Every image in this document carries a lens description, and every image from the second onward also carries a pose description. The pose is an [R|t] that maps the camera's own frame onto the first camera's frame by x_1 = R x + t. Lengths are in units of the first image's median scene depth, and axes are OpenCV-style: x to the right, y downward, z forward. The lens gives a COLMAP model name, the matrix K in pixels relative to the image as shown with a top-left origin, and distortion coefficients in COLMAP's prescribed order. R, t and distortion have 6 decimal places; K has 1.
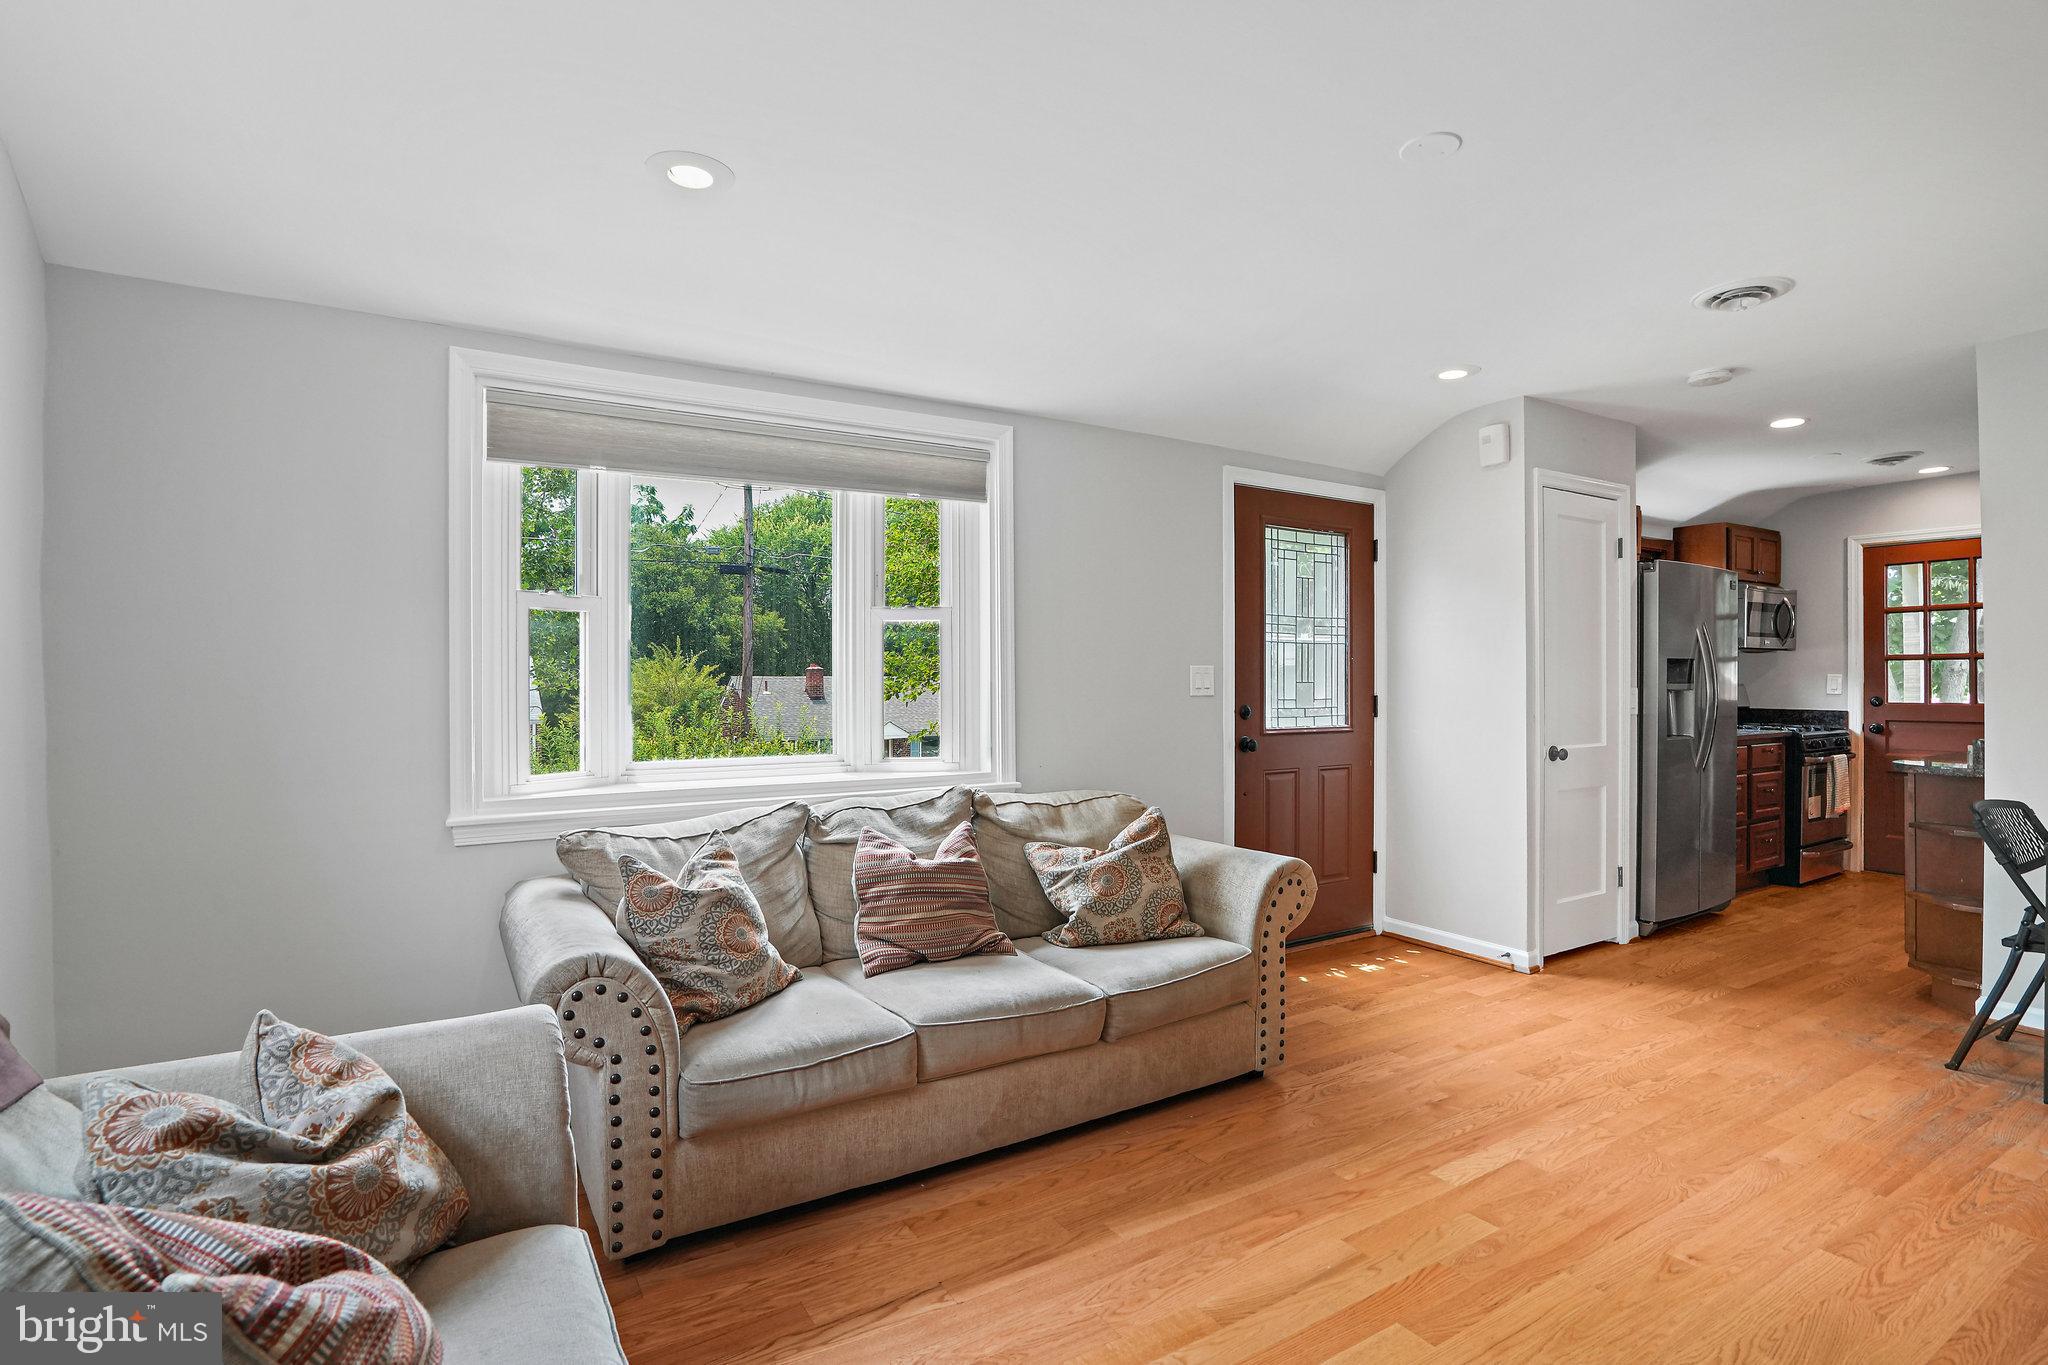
lens RADIAL K [[988.7, 0, 1016.1], [0, 988.7, 682.3], [0, 0, 1]] dist [-0.034773, 0.008092]
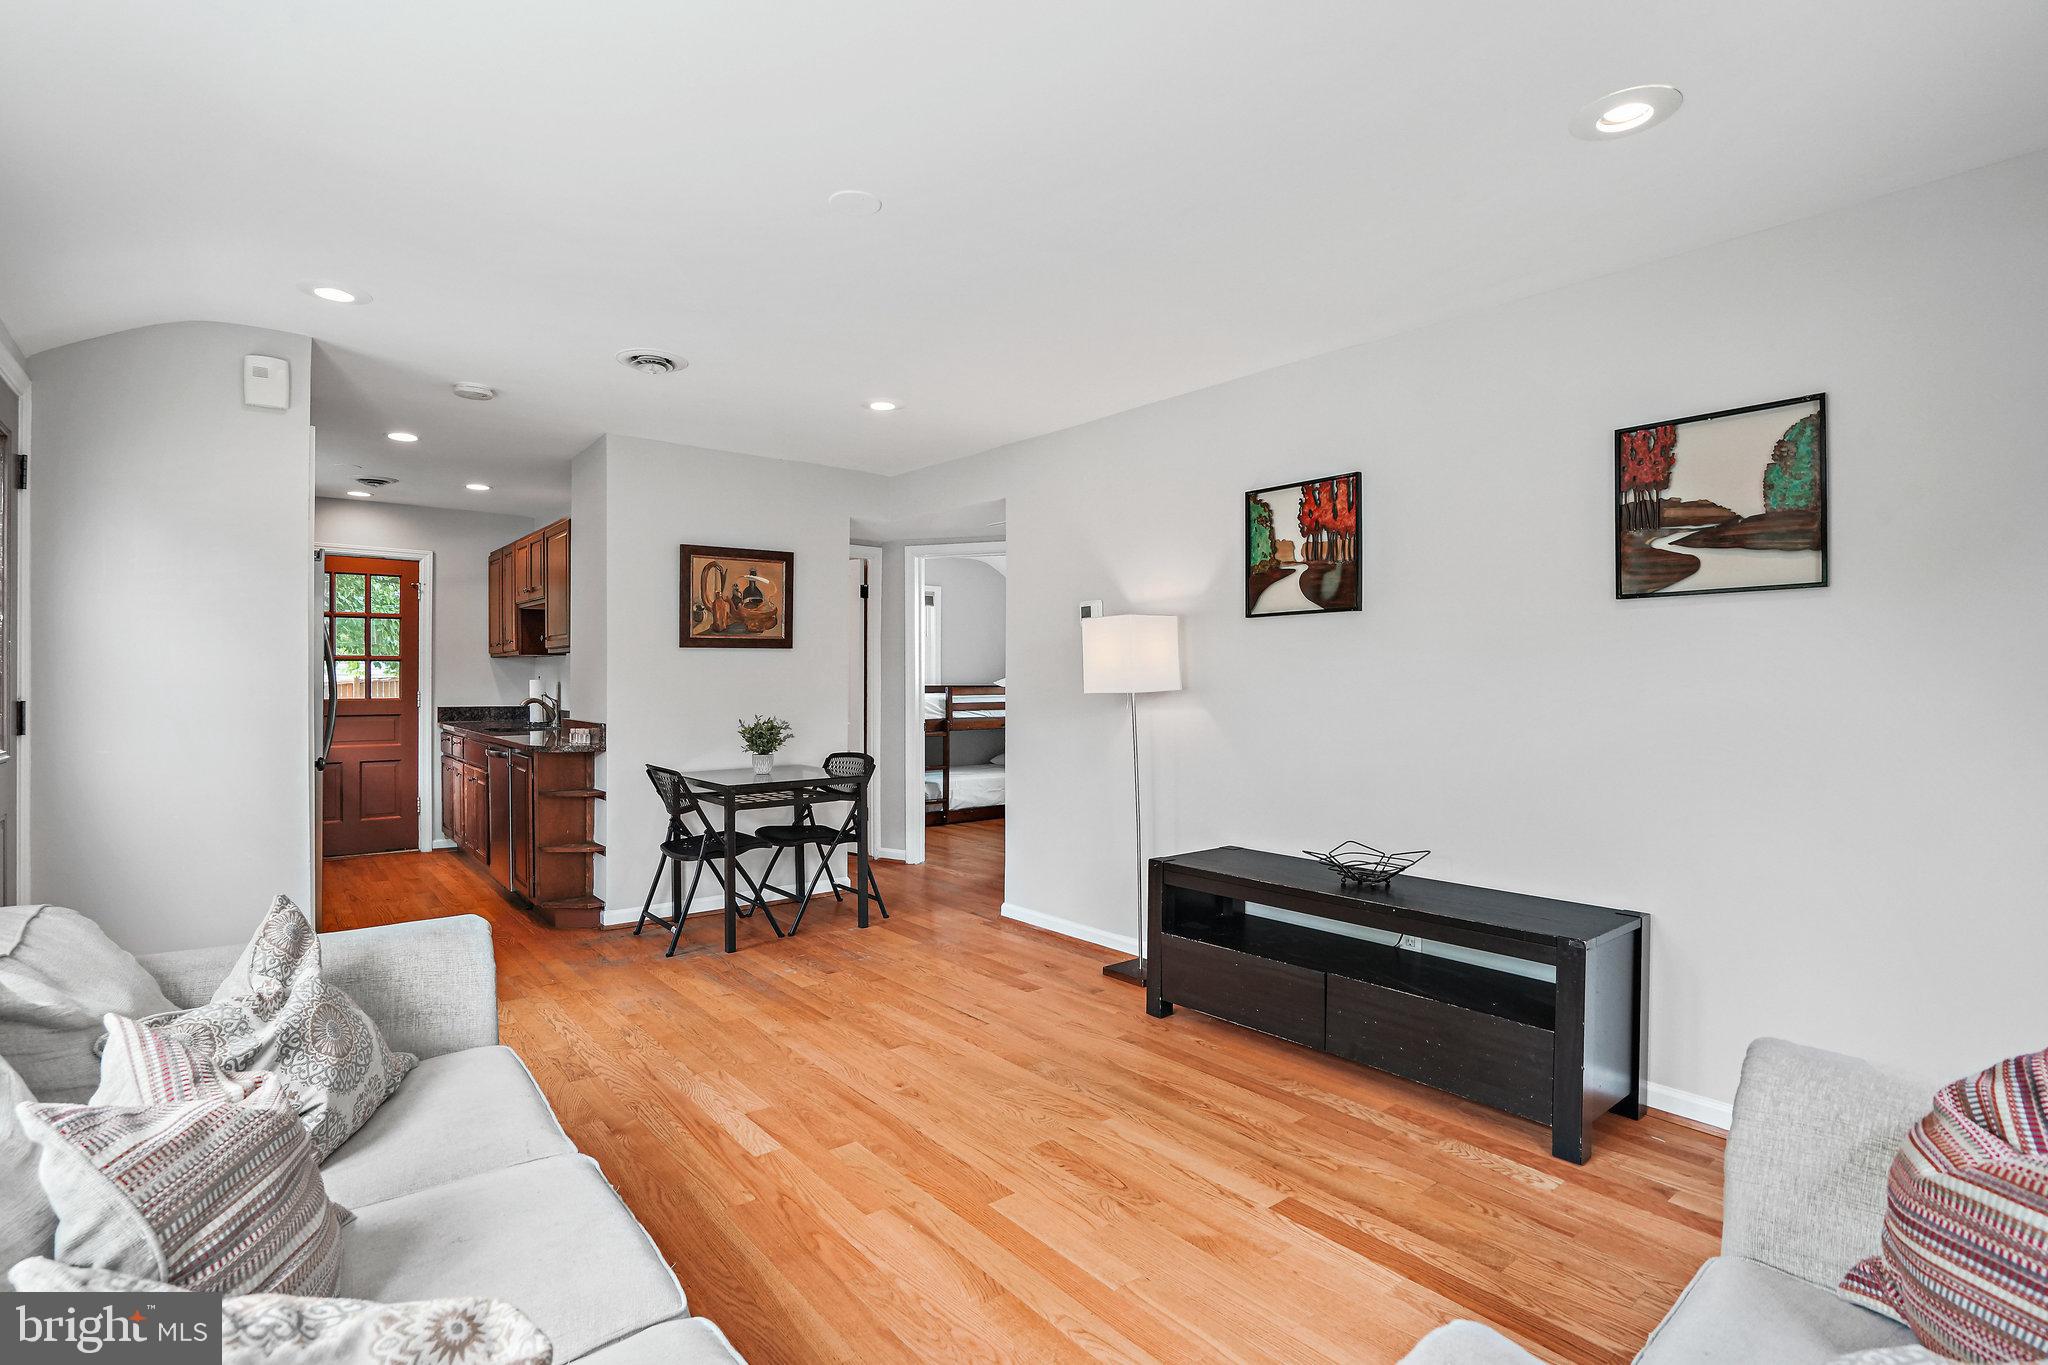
lens RADIAL K [[988.7, 0, 1016.9], [0, 988.7, 676.8], [0, 0, 1]] dist [-0.034773, 0.008092]
pose [[-0.127672, 0.002935, 0.991812, -0.461228], [0.002386, 0.999994, -0.002652, 0.000679], [-0.991814, 0.002028, -0.127678, 0.620550]]
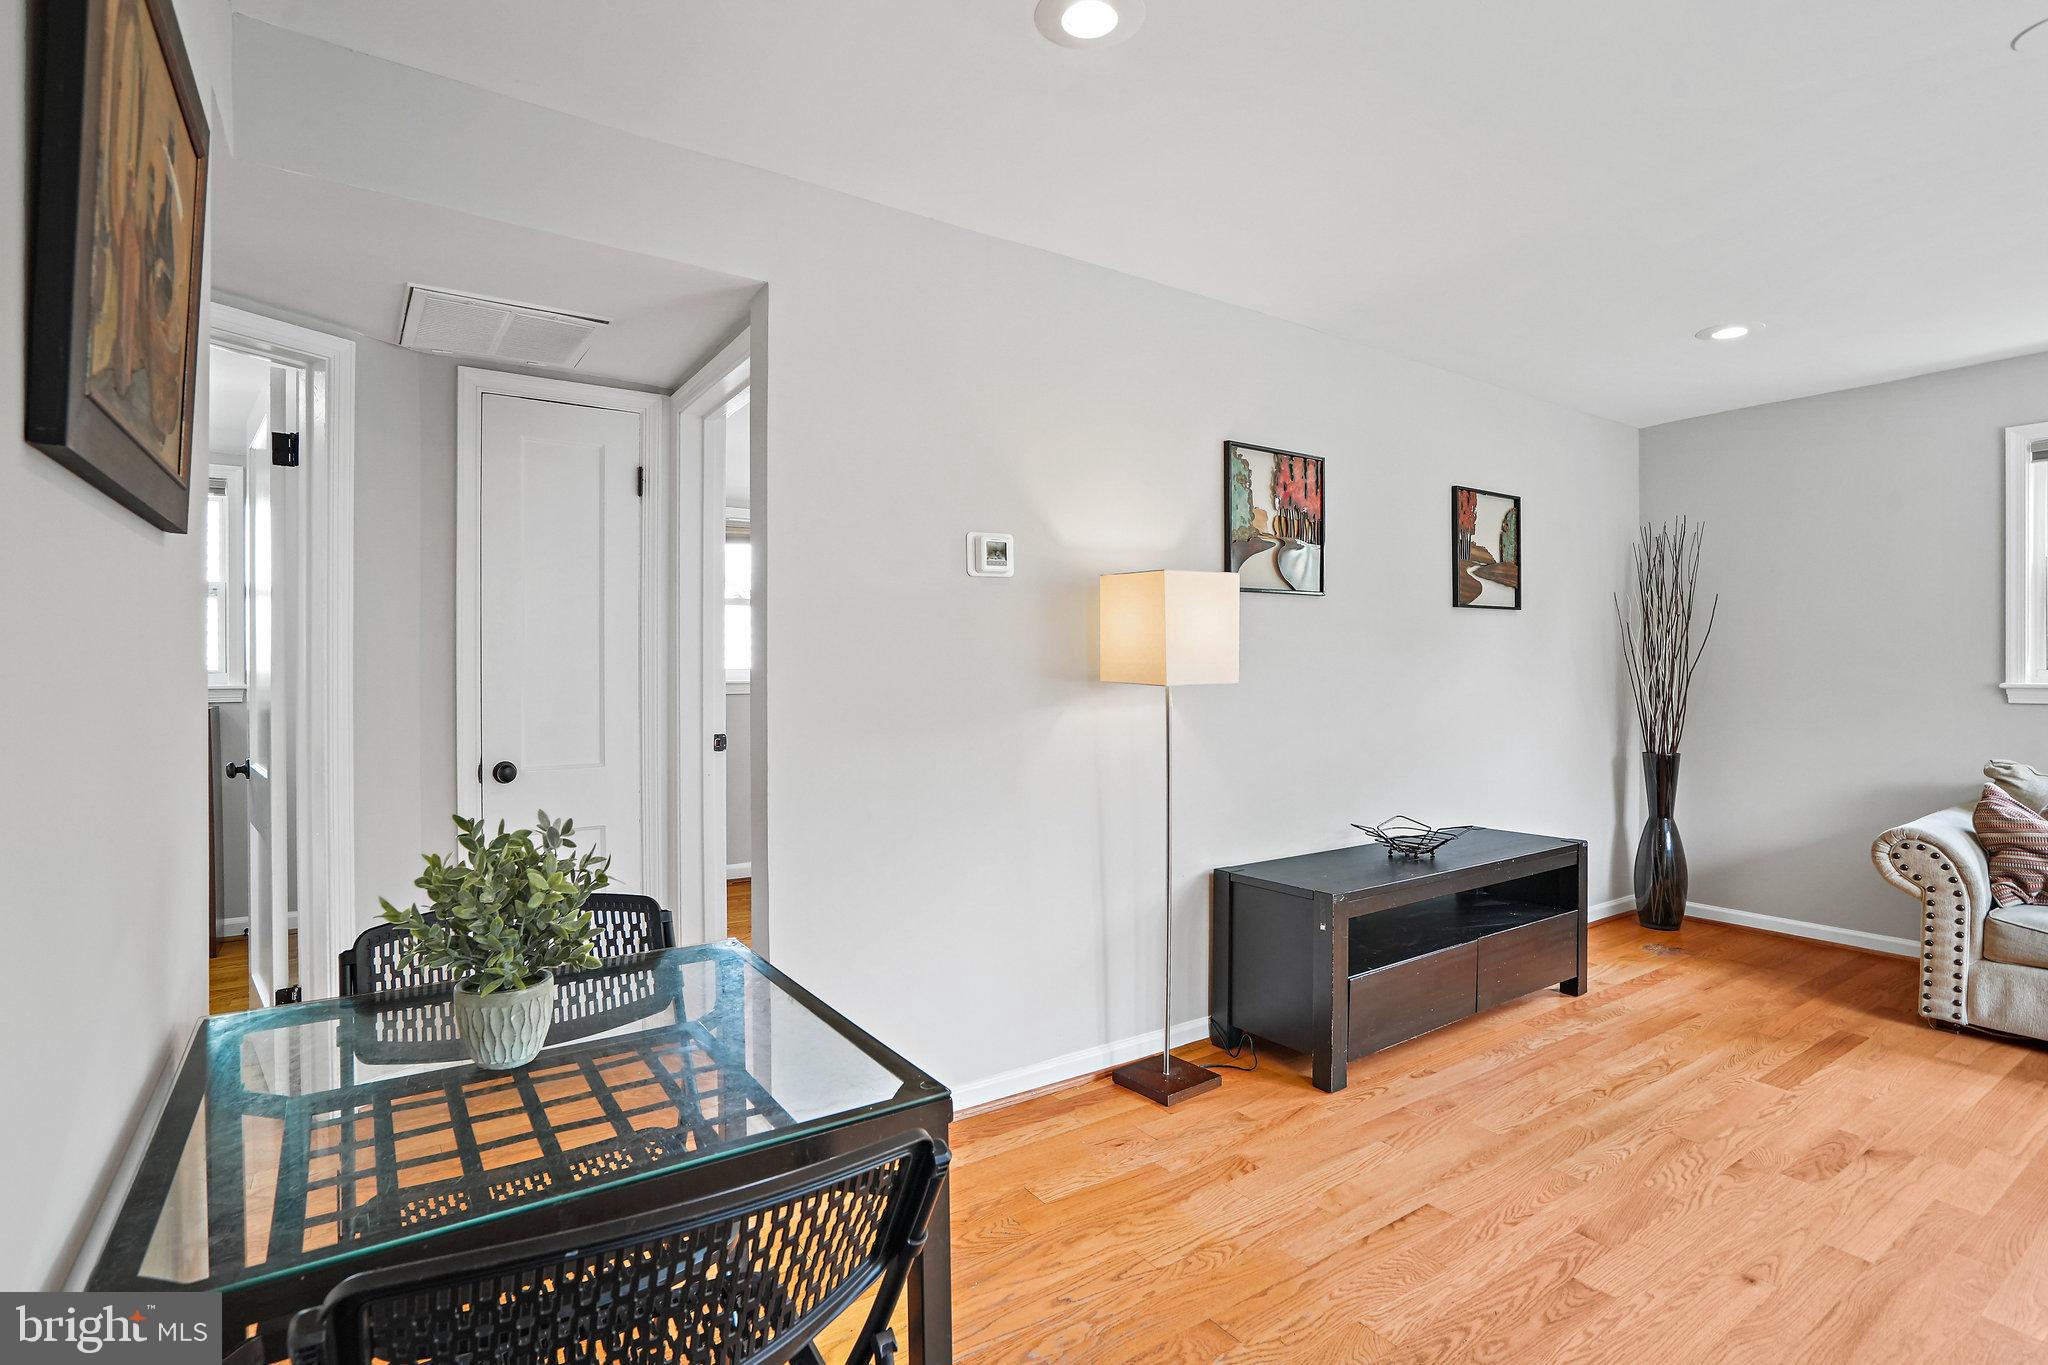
lens RADIAL K [[988.7, 0, 1021.2], [0, 988.7, 668.2], [0, 0, 1]] dist [-0.034773, 0.008092]
pose [[-0.998999, 0.004873, -0.044475, 0.914670], [0.004981, 0.999985, -0.002309, 0.007592], [0.044463, -0.002528, -0.999008, 1.172519]]
